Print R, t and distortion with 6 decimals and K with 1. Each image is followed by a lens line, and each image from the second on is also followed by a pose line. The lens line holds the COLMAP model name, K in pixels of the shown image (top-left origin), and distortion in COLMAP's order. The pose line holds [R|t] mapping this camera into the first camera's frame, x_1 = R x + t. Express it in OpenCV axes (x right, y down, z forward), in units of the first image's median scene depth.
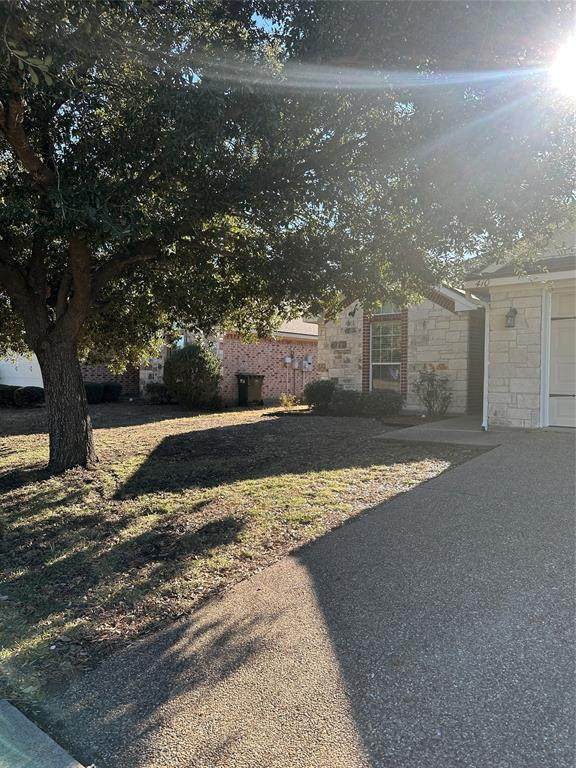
lens RADIAL K [[533.4, 0, 285.9], [0, 533.4, 390.6], [0, 0, 1]] dist [0.046599, -0.057828]
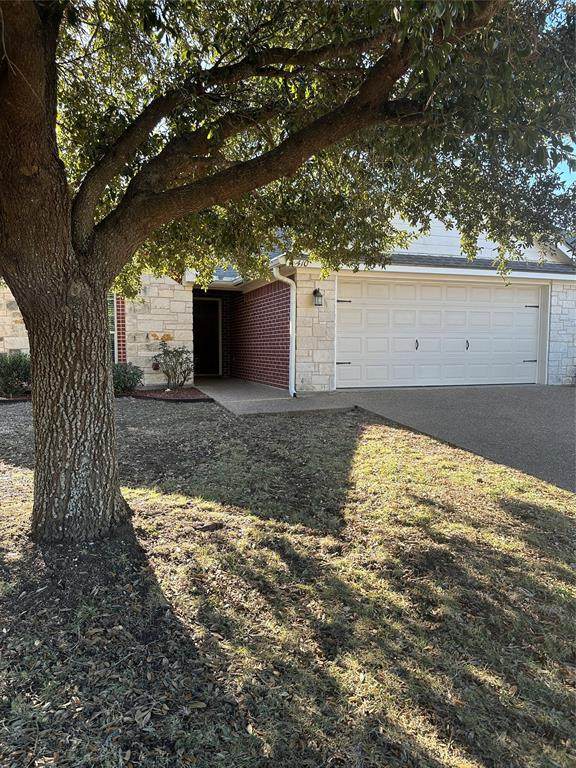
lens RADIAL K [[533.4, 0, 288.7], [0, 533.4, 391.2], [0, 0, 1]] dist [0.046599, -0.057828]
pose [[0.514016, -0.073717, 0.854607, -0.604280], [0.023375, 0.997134, 0.071952, -0.017523], [-0.857462, -0.017008, 0.514266, 0.458343]]
